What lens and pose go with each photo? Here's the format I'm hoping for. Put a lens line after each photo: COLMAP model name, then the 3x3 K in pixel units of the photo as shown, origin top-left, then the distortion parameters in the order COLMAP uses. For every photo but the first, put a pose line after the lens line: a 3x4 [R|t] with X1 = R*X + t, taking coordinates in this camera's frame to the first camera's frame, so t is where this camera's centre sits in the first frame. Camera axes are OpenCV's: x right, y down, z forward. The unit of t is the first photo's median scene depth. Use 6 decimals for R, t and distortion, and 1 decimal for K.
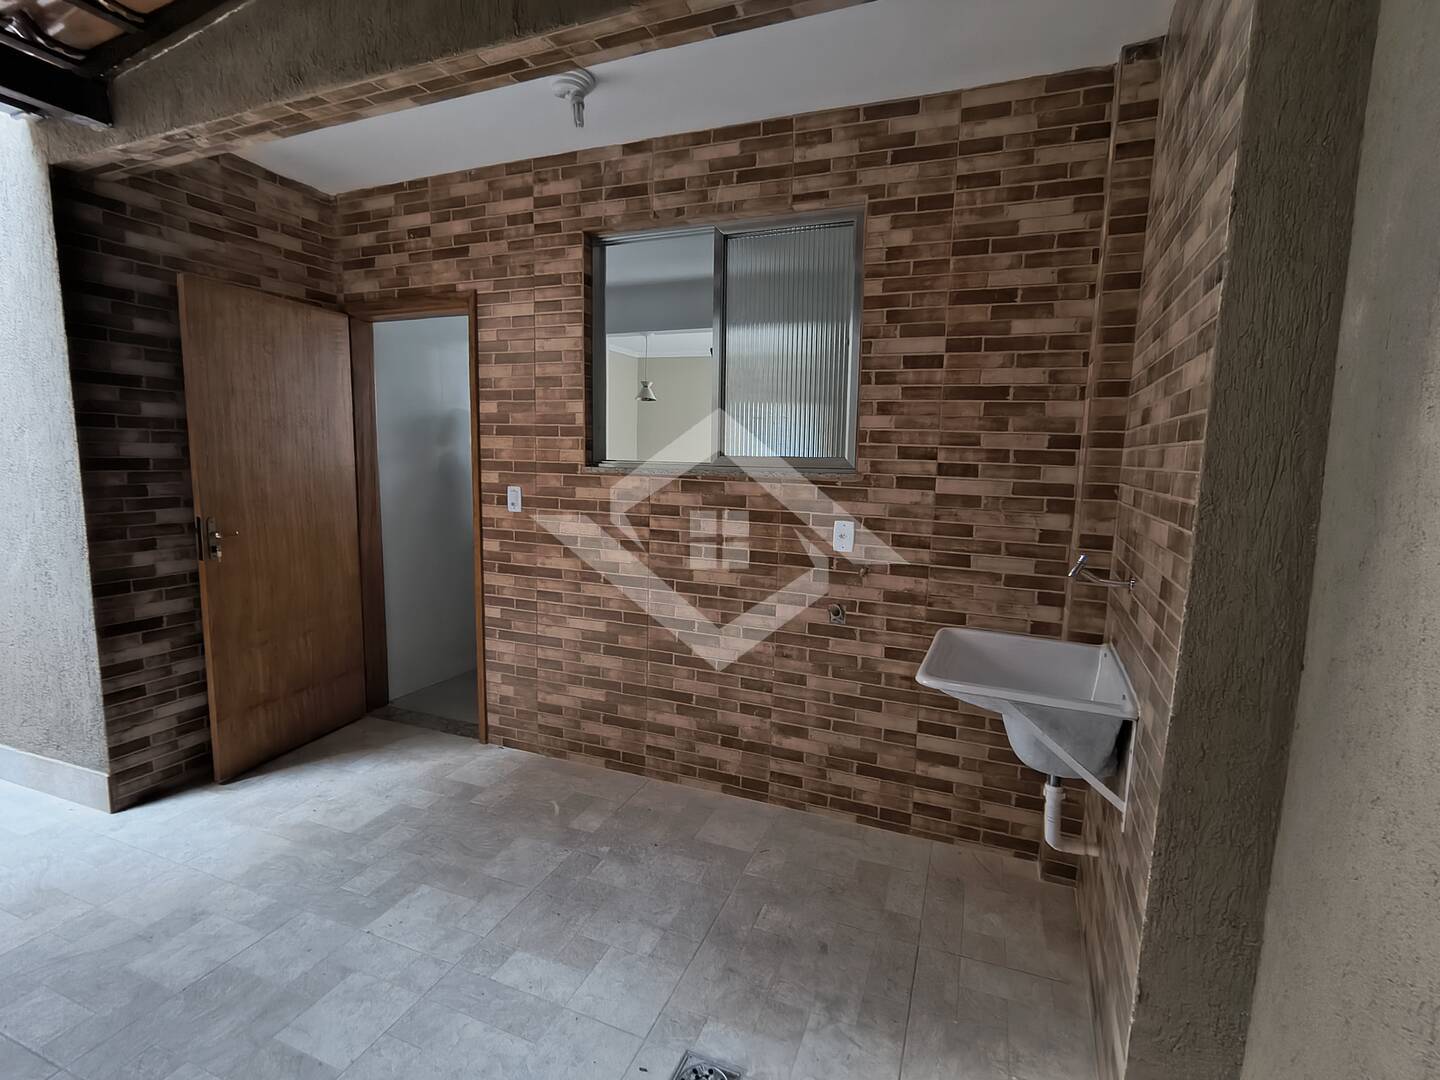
lens RADIAL K [[676.5, 0, 719.4], [0, 676.5, 538.3], [0, 0, 1]] dist [-0.004346, 0.002235]
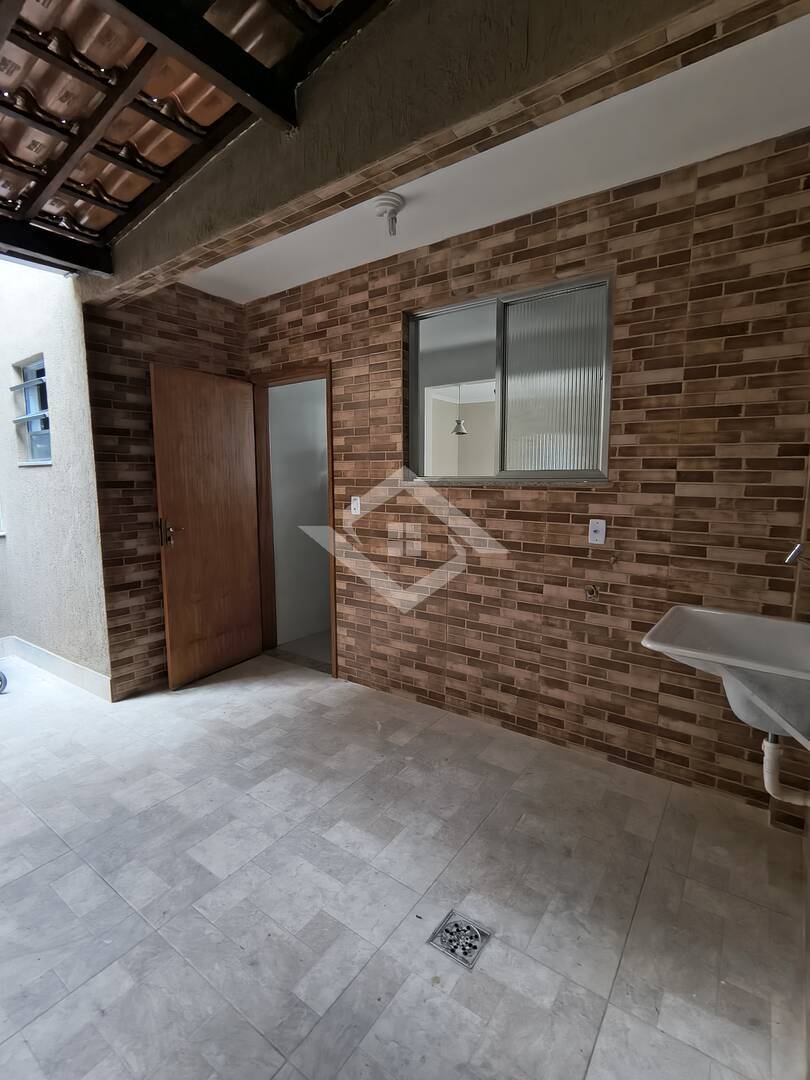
lens RADIAL K [[505.8, 0, 405.6], [0, 505.8, 538.1], [0, 0, 1]] dist [-0.004751, 0.000851]
pose [[0.970986, 0.007070, -0.239031, 0.063354], [-0.008143, 0.999961, -0.003501, 0.015475], [0.238997, 0.005346, 0.971006, -0.000536]]
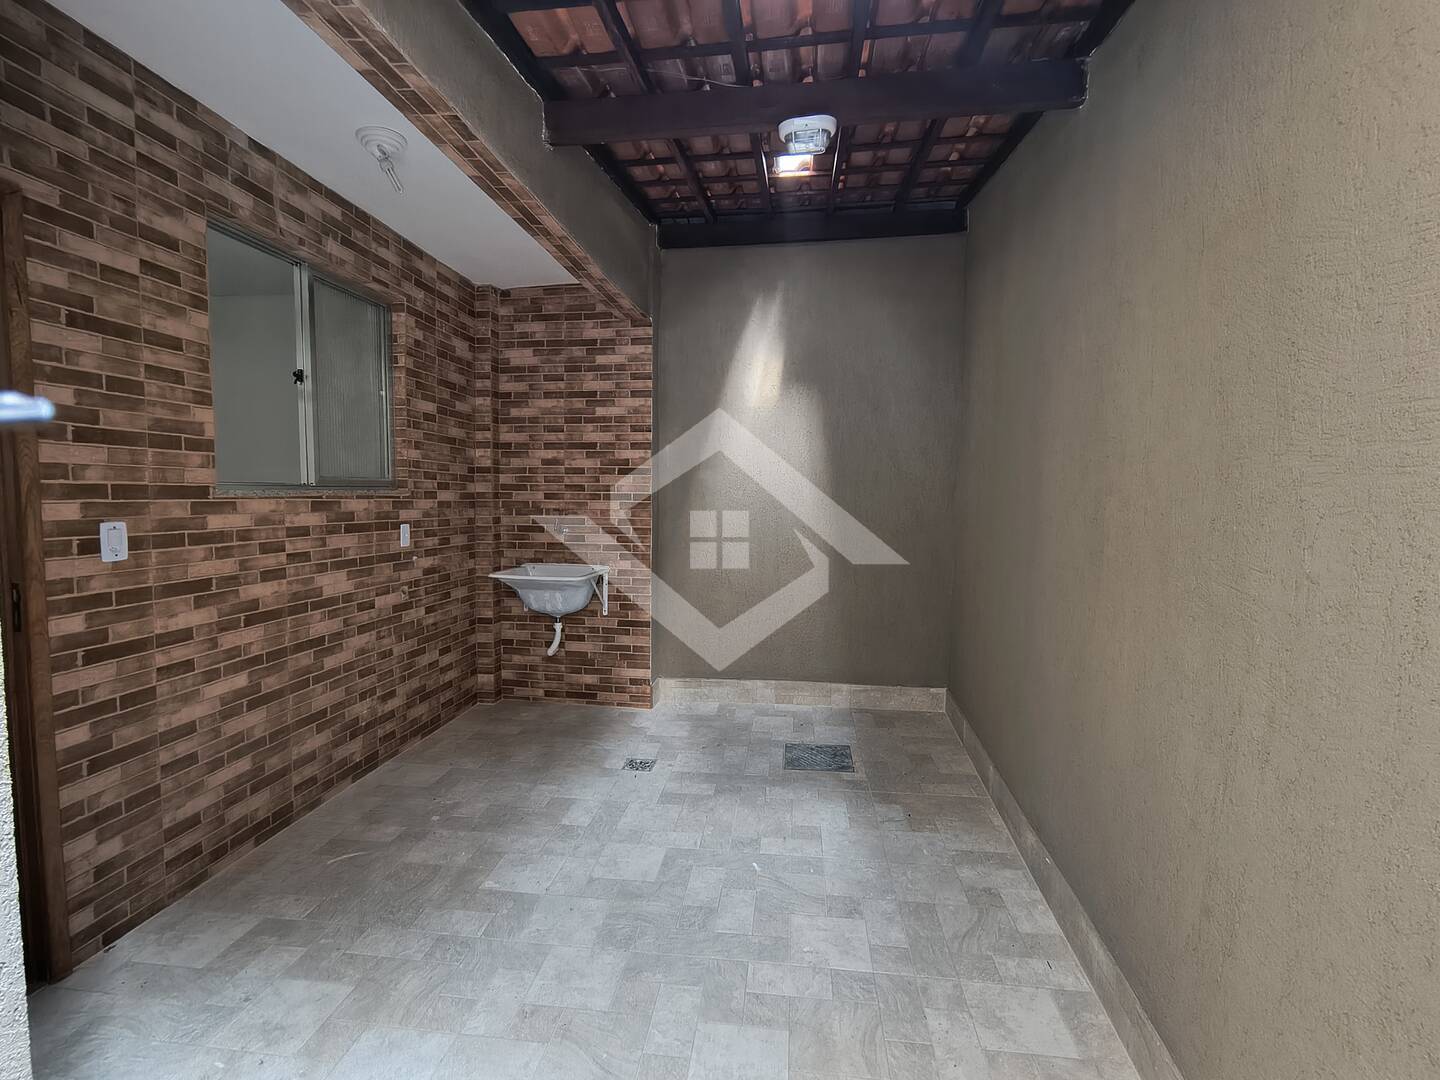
lens RADIAL K [[676.5, 0, 719.4], [0, 676.5, 538.3], [0, 0, 1]] dist [-0.004346, 0.002235]
pose [[-0.262474, -0.088703, 0.960853, -1.338225], [0.103137, 0.987483, 0.119335, -0.097537], [-0.959411, 0.130422, -0.250040, 0.747348]]
